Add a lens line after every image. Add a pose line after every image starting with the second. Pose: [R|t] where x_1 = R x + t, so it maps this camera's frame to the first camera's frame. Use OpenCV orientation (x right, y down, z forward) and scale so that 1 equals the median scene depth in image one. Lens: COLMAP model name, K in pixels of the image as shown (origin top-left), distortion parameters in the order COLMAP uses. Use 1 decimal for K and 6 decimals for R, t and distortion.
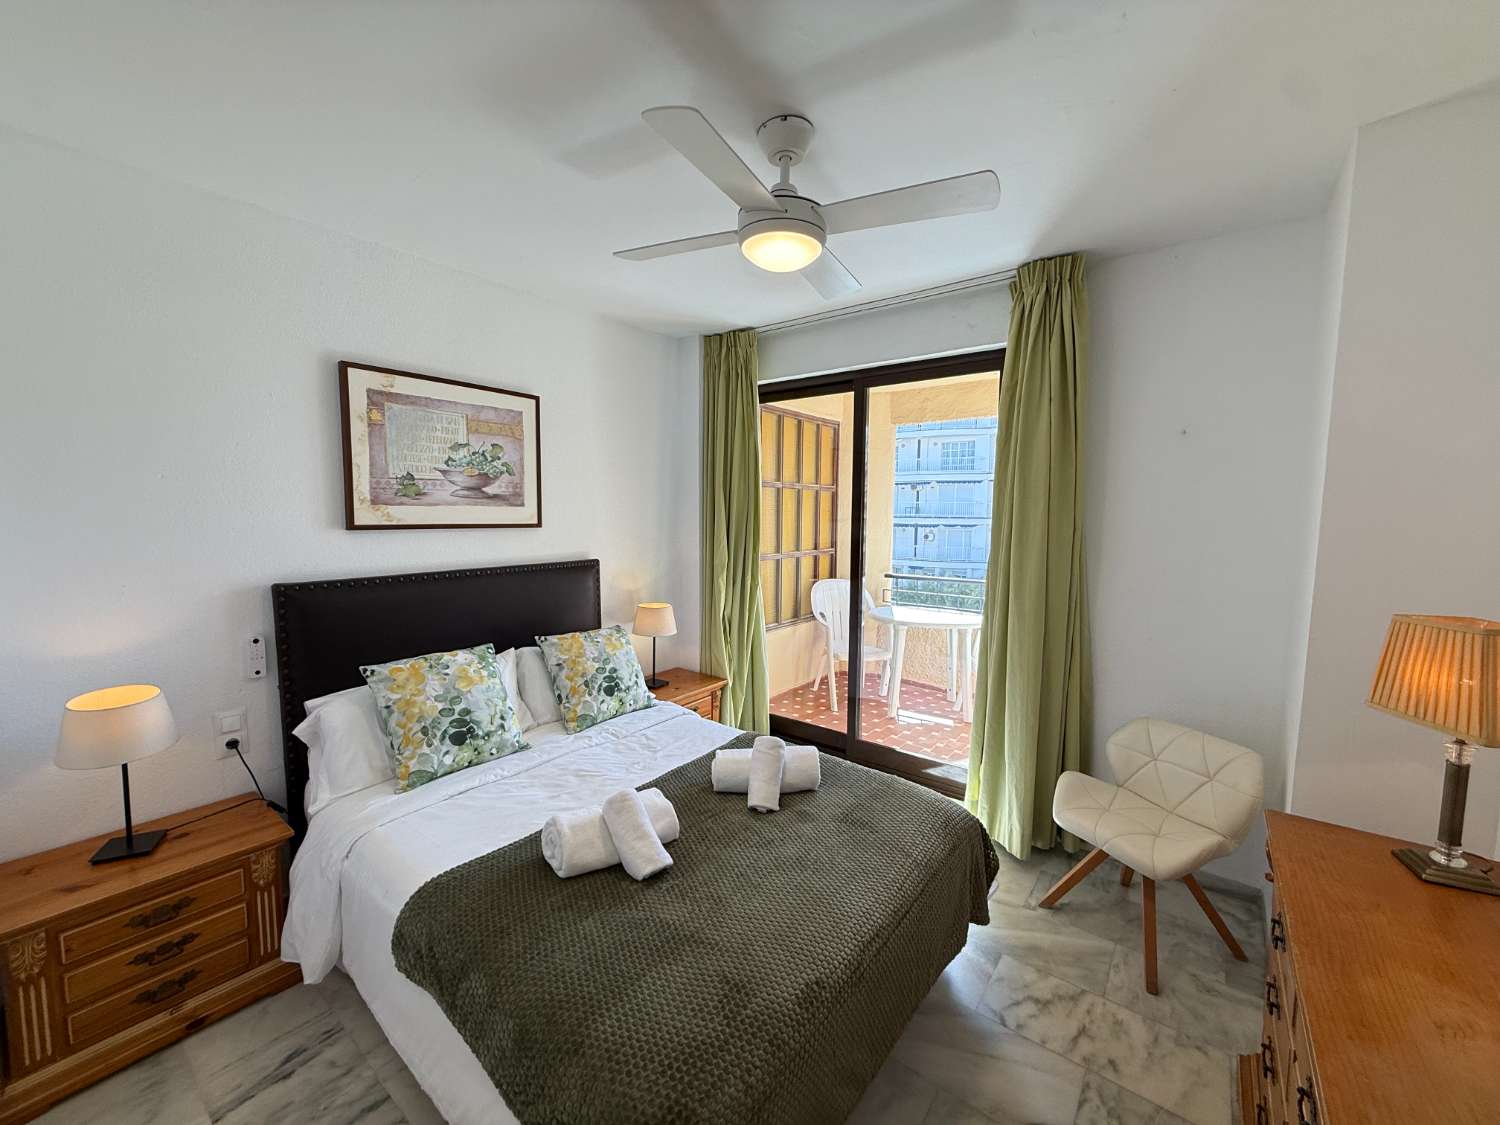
lens RADIAL K [[600.1, 0, 746.1], [0, 600.1, 561.6], [0, 0, 1]] dist [-0.001141, 0.000418]
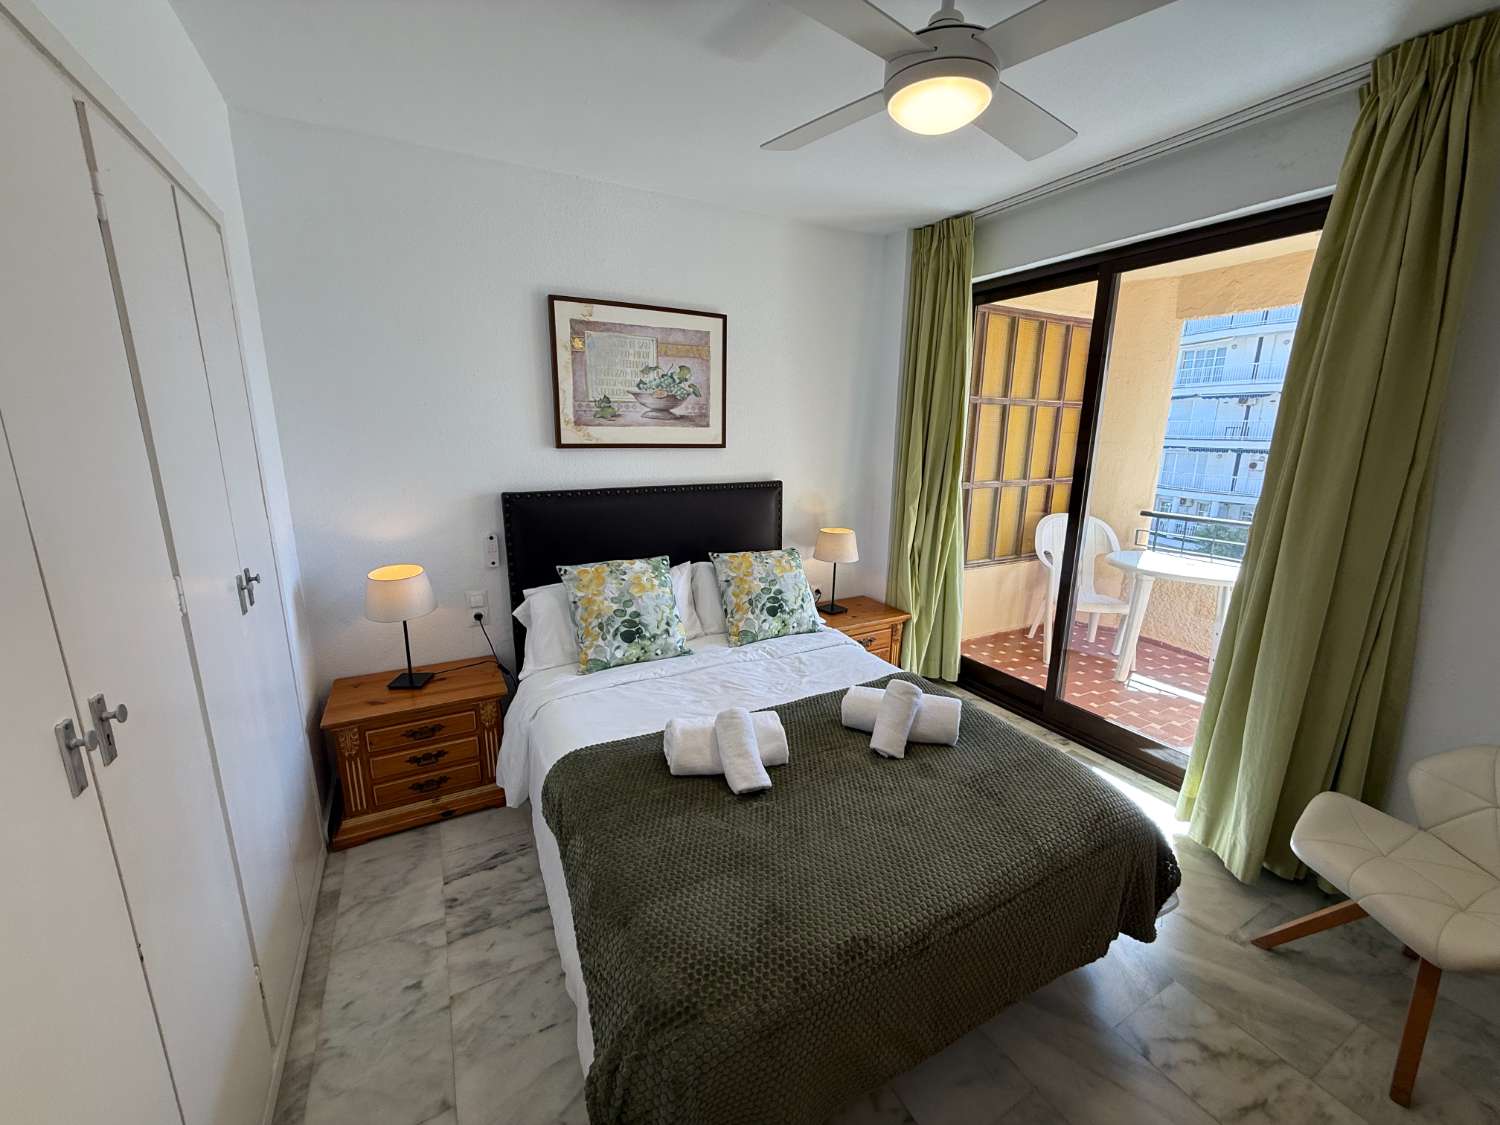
lens RADIAL K [[600.1, 0, 744.4], [0, 600.1, 562.8], [0, 0, 1]] dist [-0.001141, 0.000418]
pose [[0.915901, 0.089976, -0.391191, 0.141726], [-0.037342, 0.989427, 0.140144, -0.009420], [0.399664, -0.113750, 0.909576, 0.068247]]
